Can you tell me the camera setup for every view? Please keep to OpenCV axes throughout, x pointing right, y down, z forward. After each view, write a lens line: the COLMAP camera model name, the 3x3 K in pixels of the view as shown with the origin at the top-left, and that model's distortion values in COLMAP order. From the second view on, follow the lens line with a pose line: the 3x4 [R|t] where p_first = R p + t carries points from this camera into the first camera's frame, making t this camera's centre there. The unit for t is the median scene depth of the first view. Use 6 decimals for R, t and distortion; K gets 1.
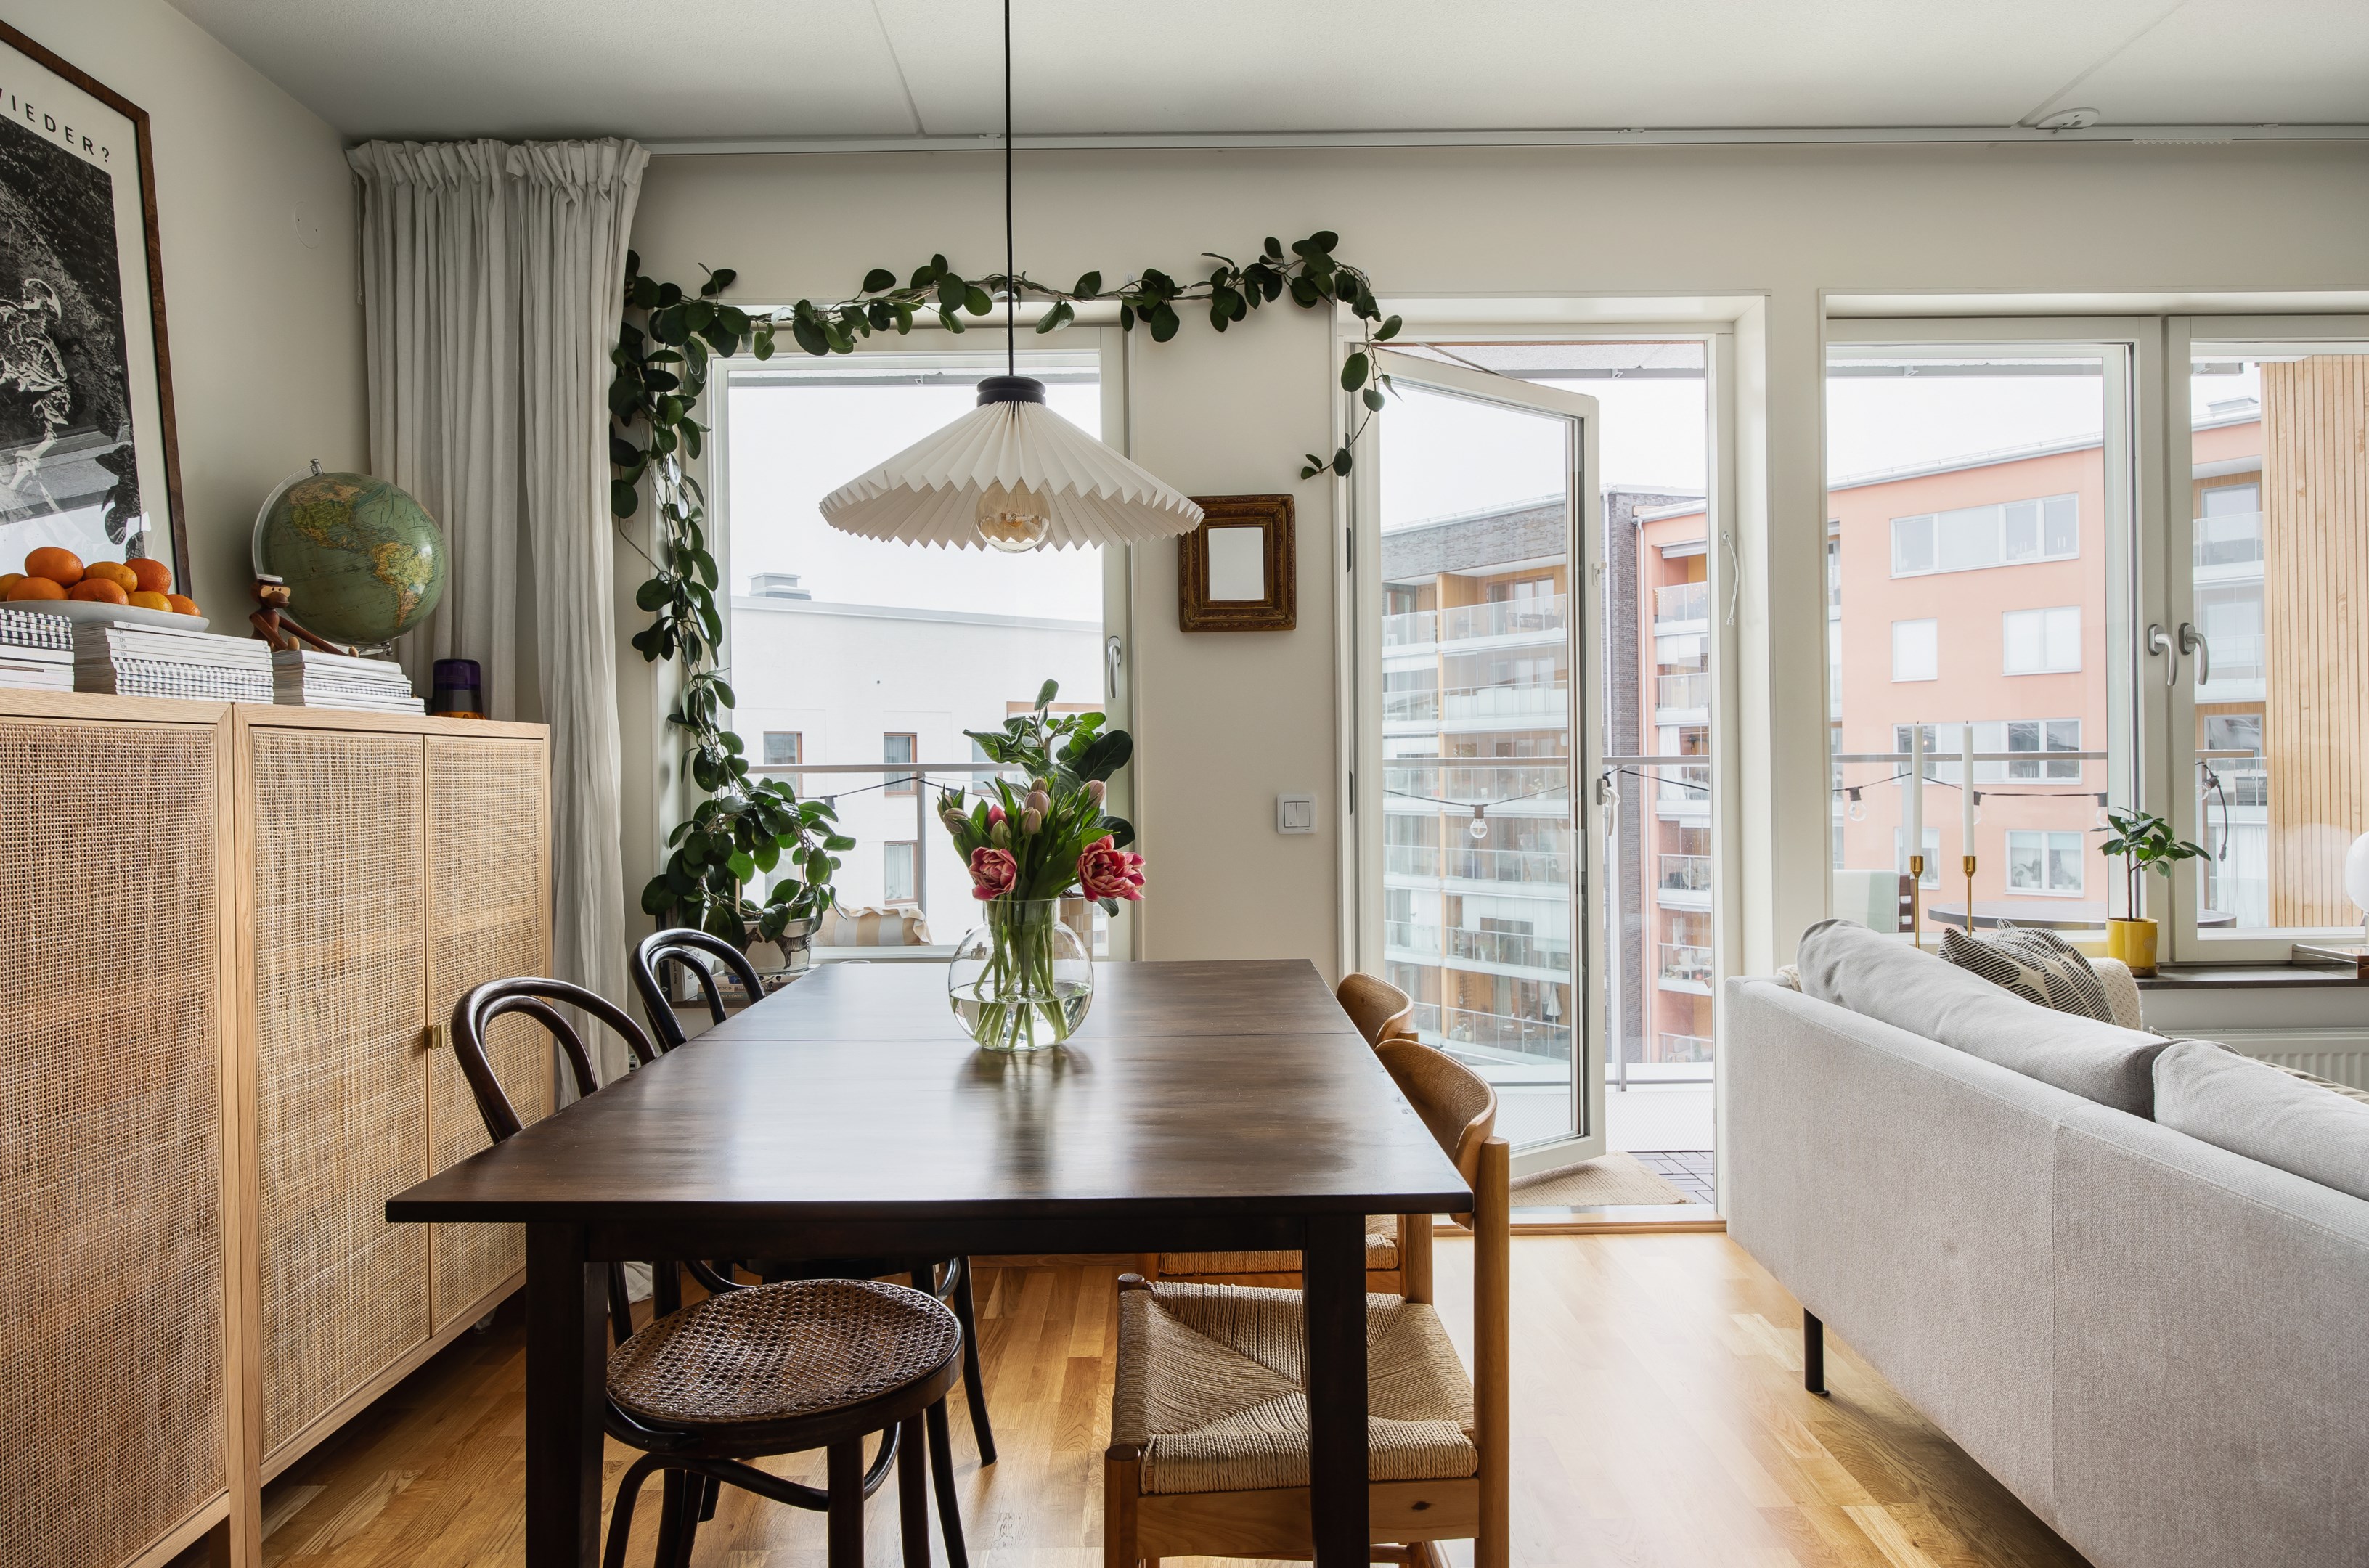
lens RADIAL K [[1374.9, 0, 1179.0], [0, 1374.9, 767.9], [0, 0, 1]] dist [-0.011083, 0.001627]
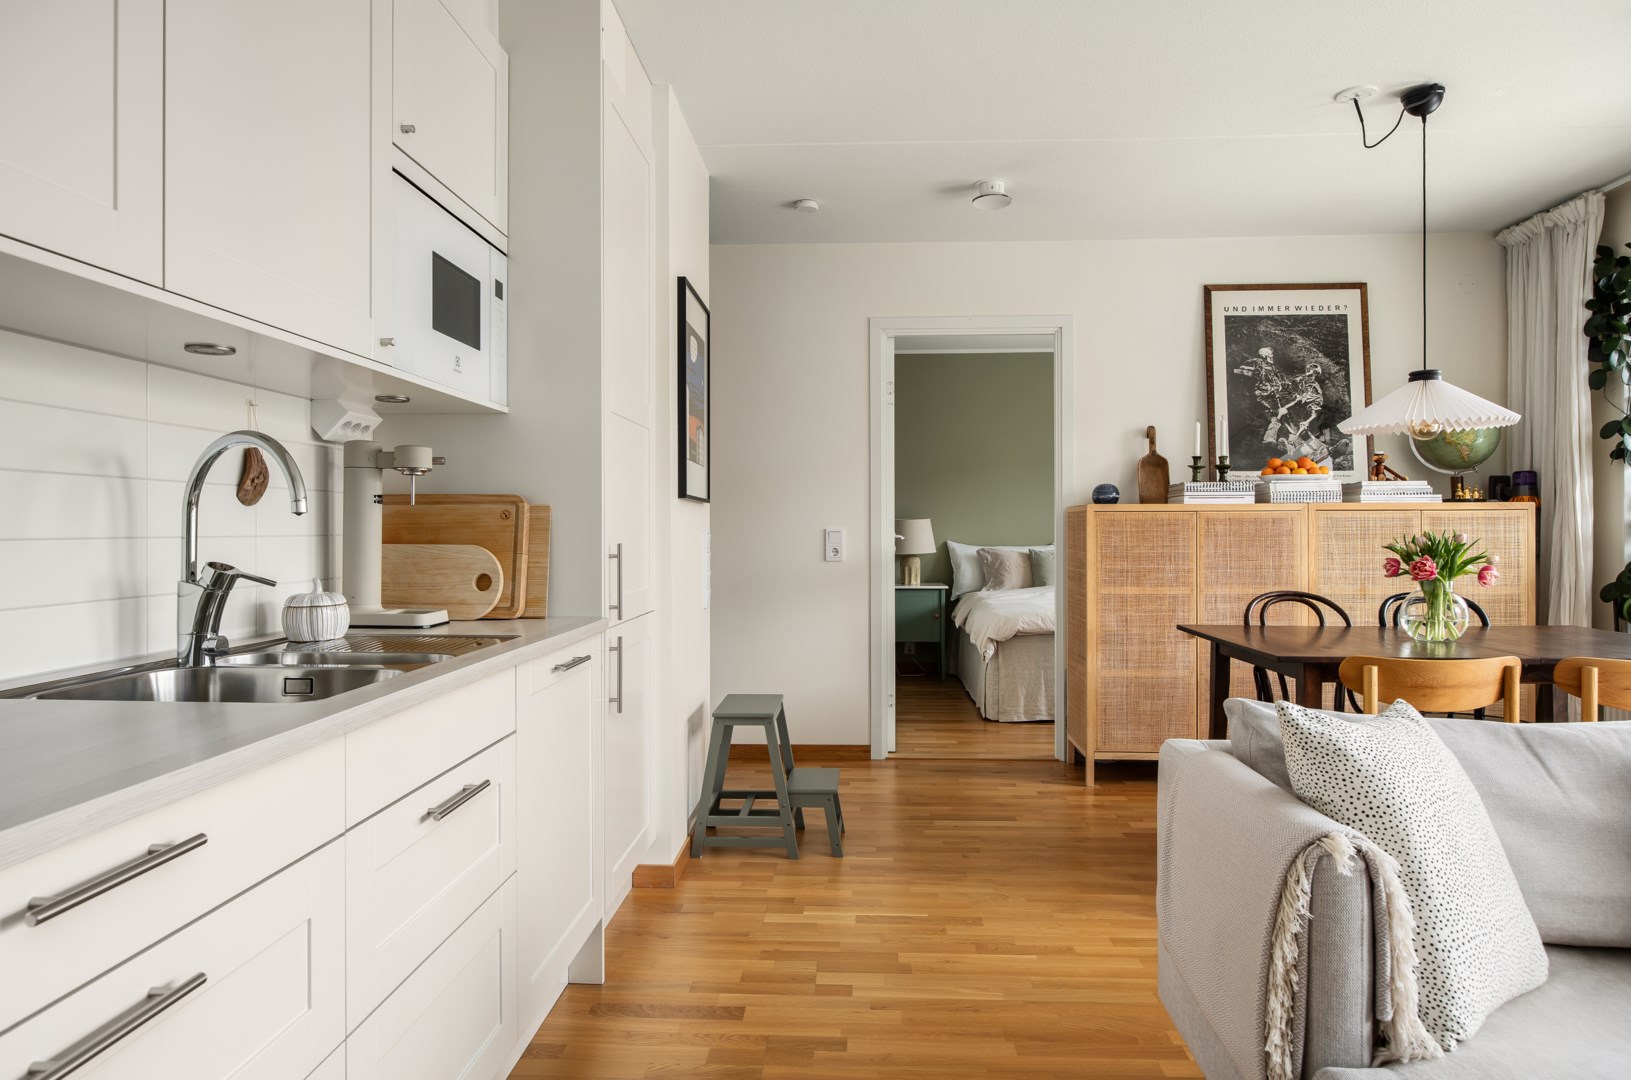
lens RADIAL K [[984.2, 0, 808.3], [0, 984.2, 534.5], [0, 0, 1]] dist [-0.002786, -0.001365]
pose [[-0.042479, 0.015311, -0.998980, 0.966852], [0.006100, 0.999868, 0.015066, -0.010710], [0.999079, -0.005453, -0.042566, -0.024892]]
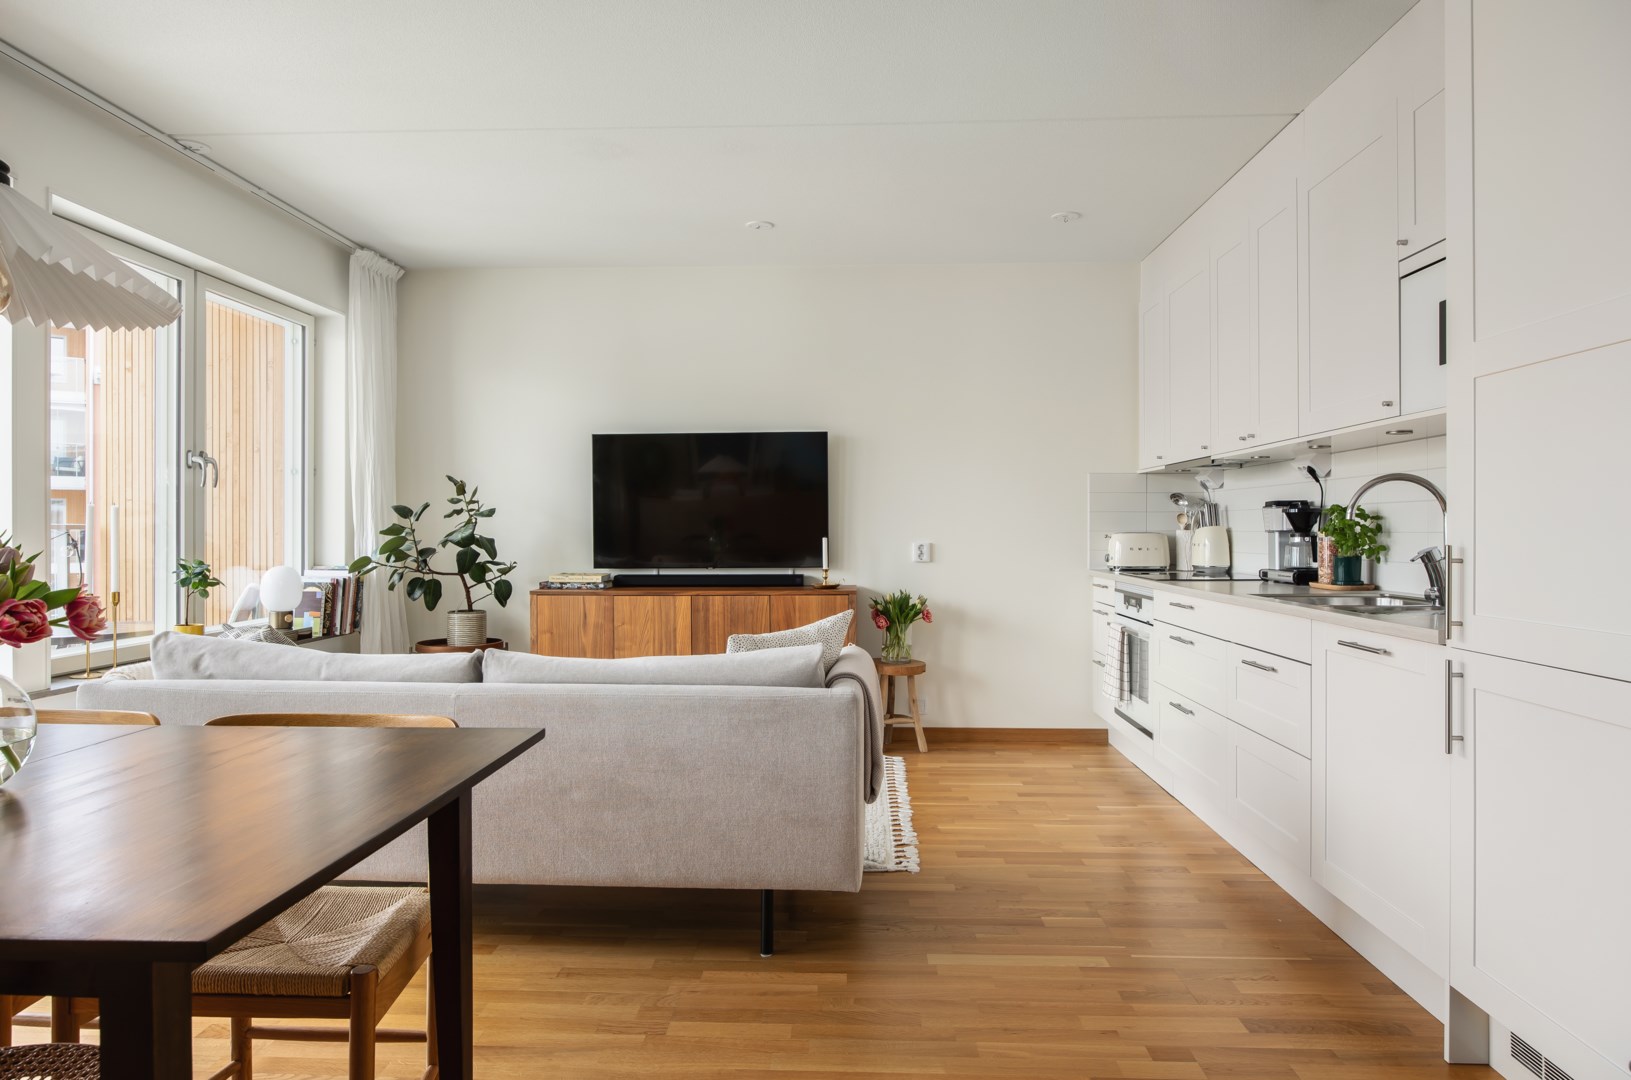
lens RADIAL K [[968.7, 0, 807.7], [0, 968.7, 530.7], [0, 0, 1]] dist [-0.008608, -0.000021]
pose [[0.045719, 0.010759, 0.998896, -0.470438], [-0.002710, 0.999940, -0.010646, 0.005957], [-0.998951, -0.002221, 0.045746, 0.188827]]
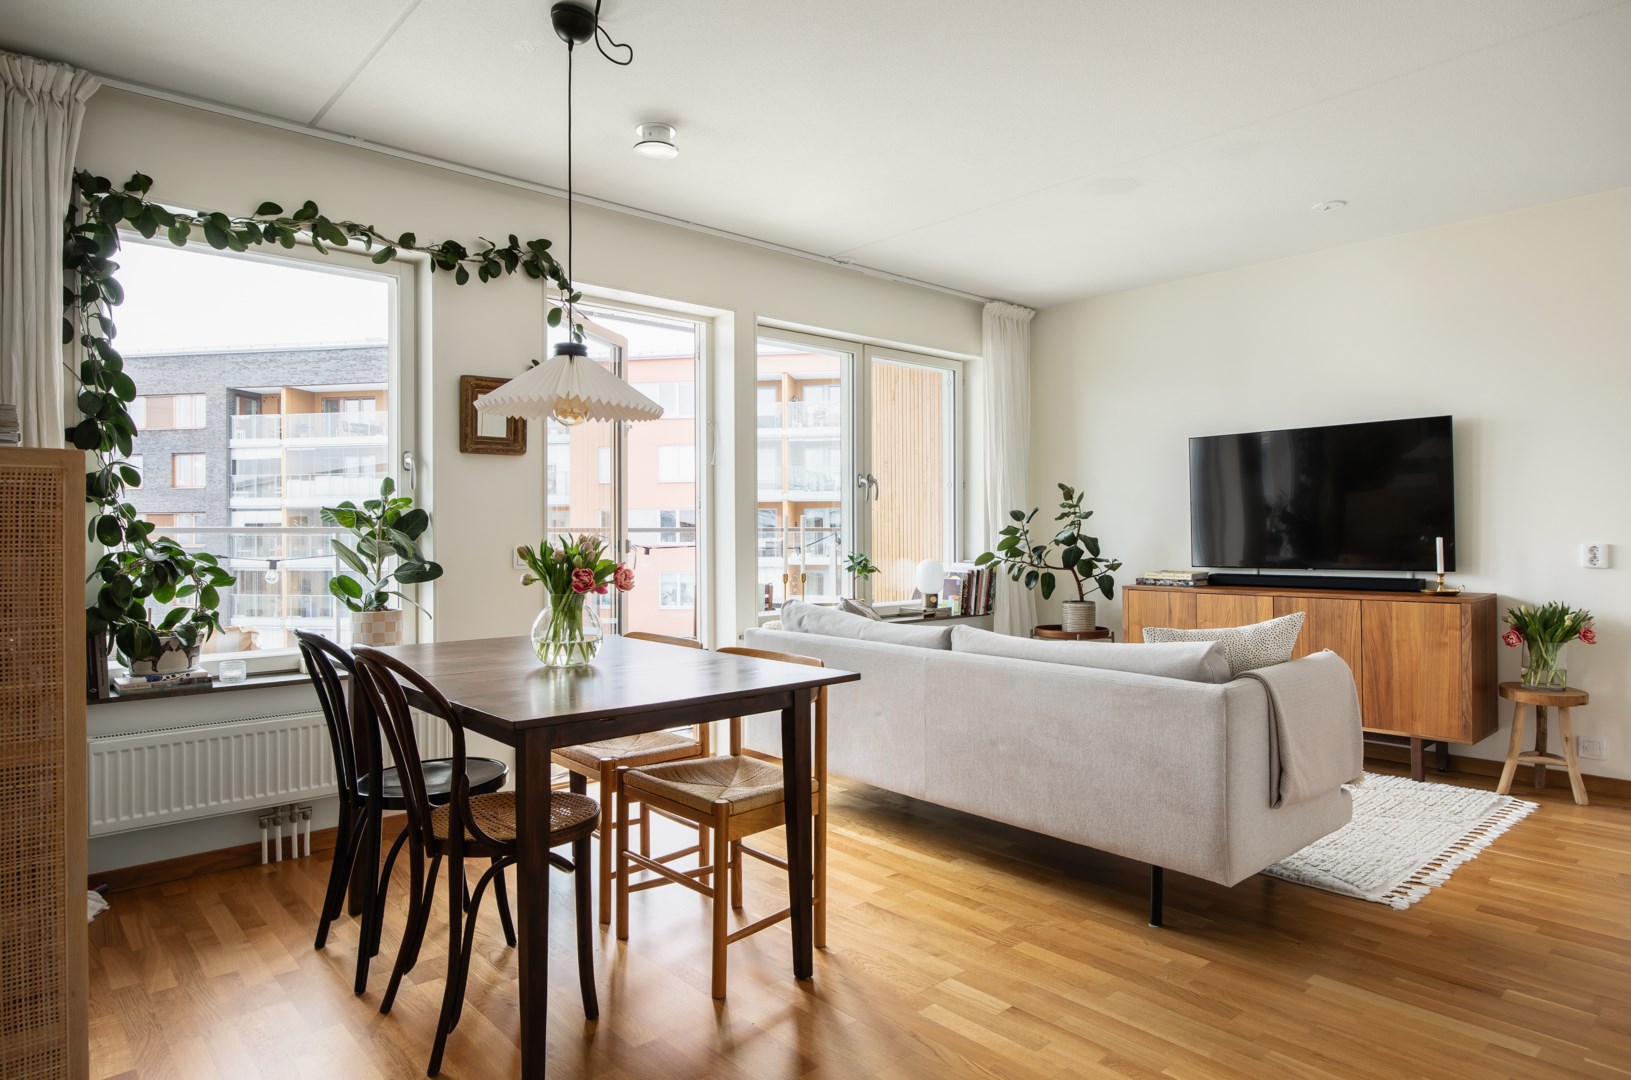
lens RADIAL K [[946.7, 0, 811.7], [0, 946.7, 528.9], [0, 0, 1]] dist [-0.011083, 0.001627]
pose [[0.748538, 0.009774, 0.663020, -0.455271], [-0.005076, 0.999947, -0.009010, 0.005105], [-0.663072, 0.003379, 0.748548, -0.176752]]
